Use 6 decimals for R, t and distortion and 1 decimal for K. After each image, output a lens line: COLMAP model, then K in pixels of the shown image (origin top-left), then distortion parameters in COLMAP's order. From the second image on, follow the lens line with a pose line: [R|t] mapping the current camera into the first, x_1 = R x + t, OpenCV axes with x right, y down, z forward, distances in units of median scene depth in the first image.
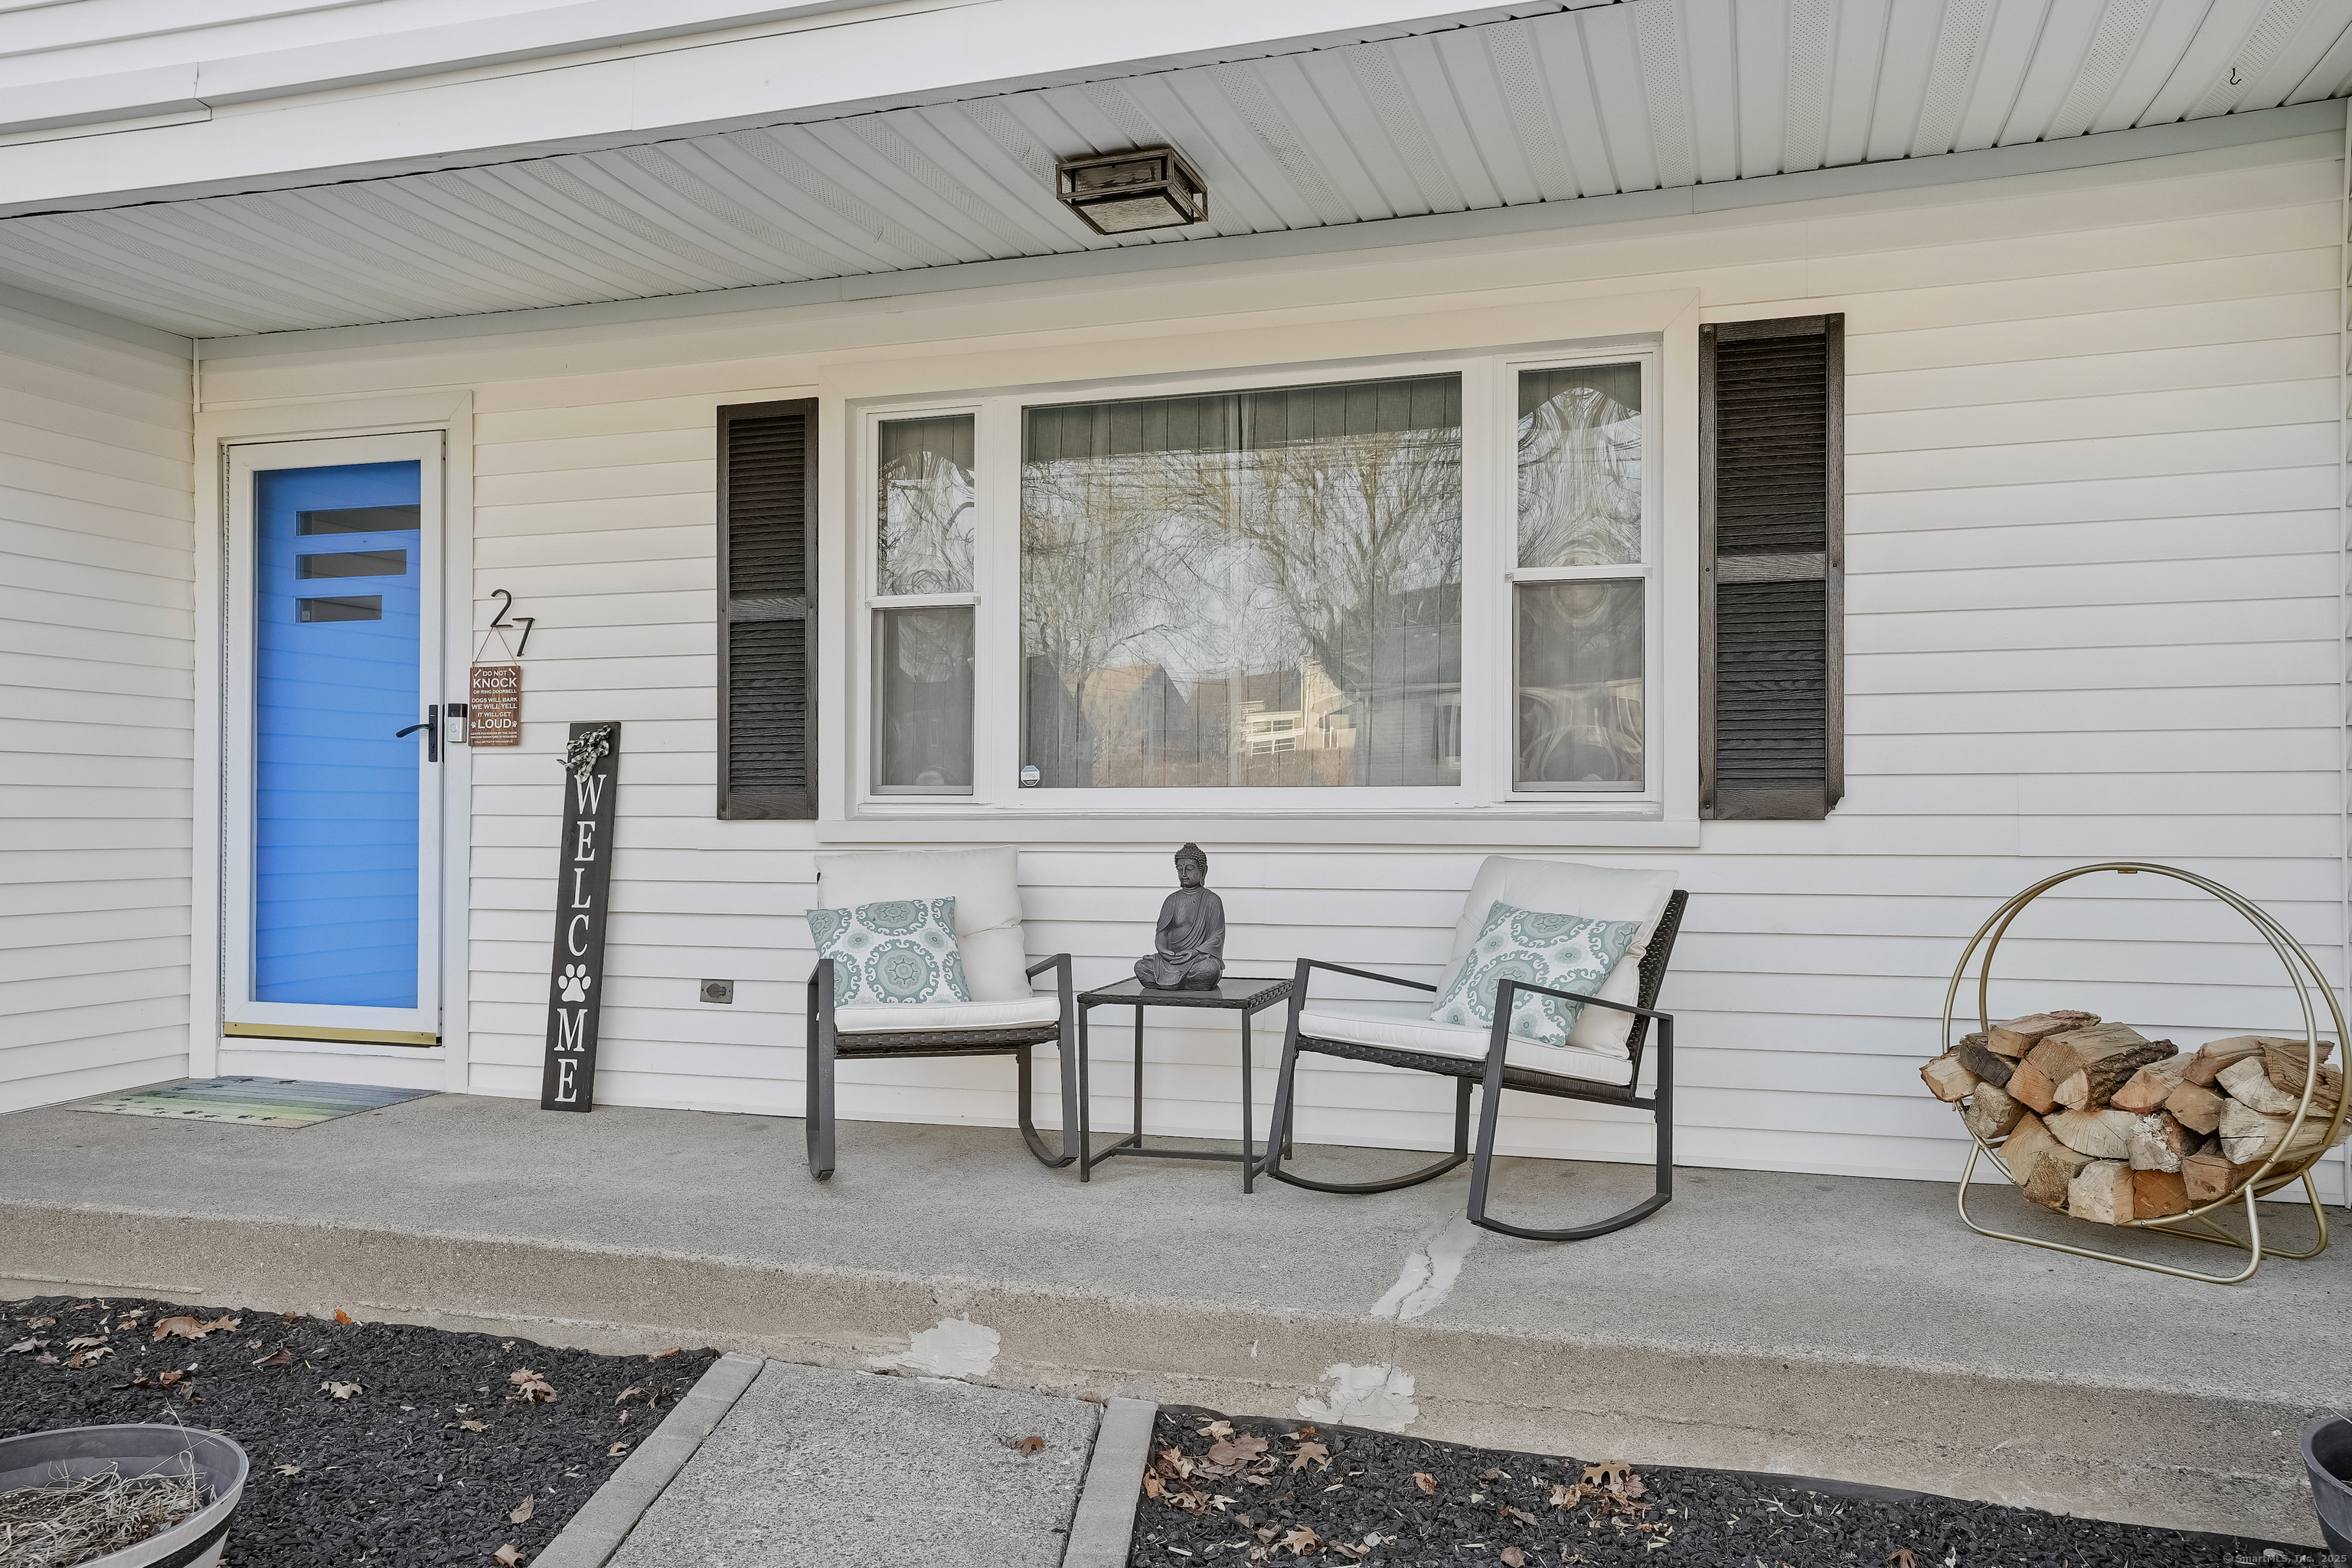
lens RADIAL K [[1841.6, 0, 1181.7], [0, 1841.6, 791.1], [0, 0, 1]] dist [0.014903, 0.006166]
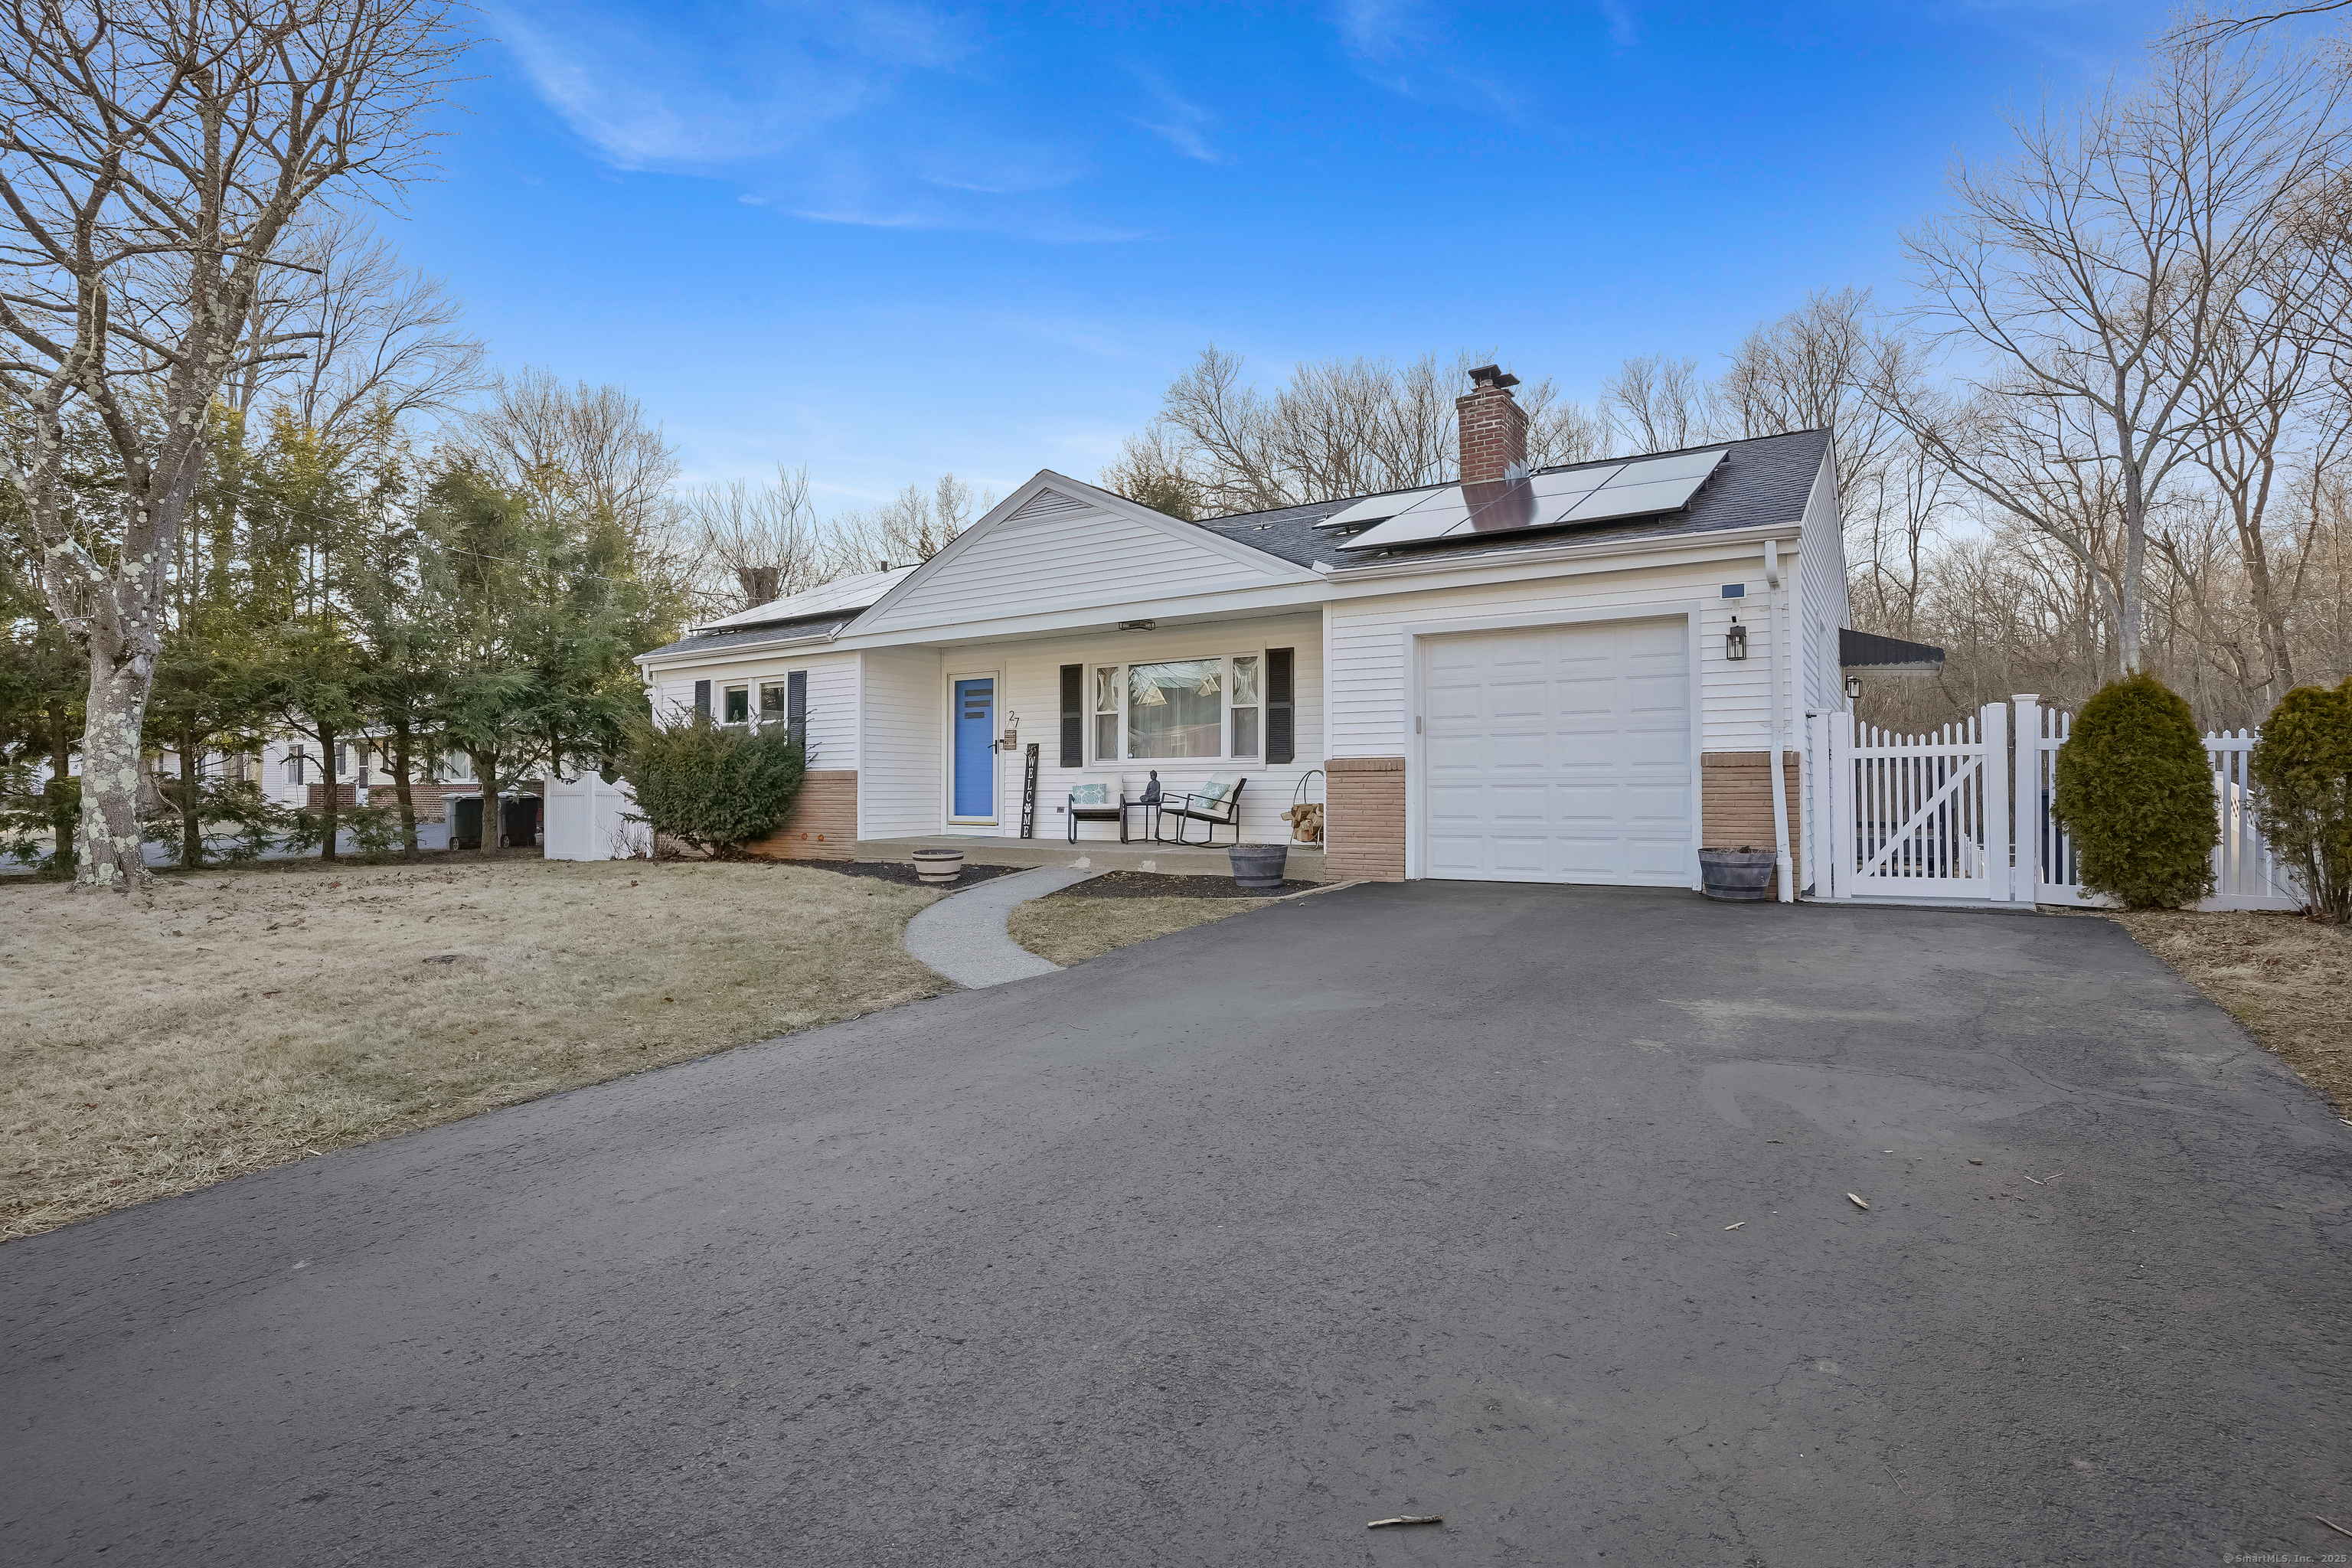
lens RADIAL K [[1154.8, 0, 1171.3], [0, 1154.8, 785.4], [0, 0, 1]] dist [-0.016803, 0.004729]
pose [[0.965600, -0.003041, -0.260013, 0.641890], [0.003863, 0.999989, 0.002652, 0.049161], [0.260002, -0.003565, 0.965601, -1.383755]]
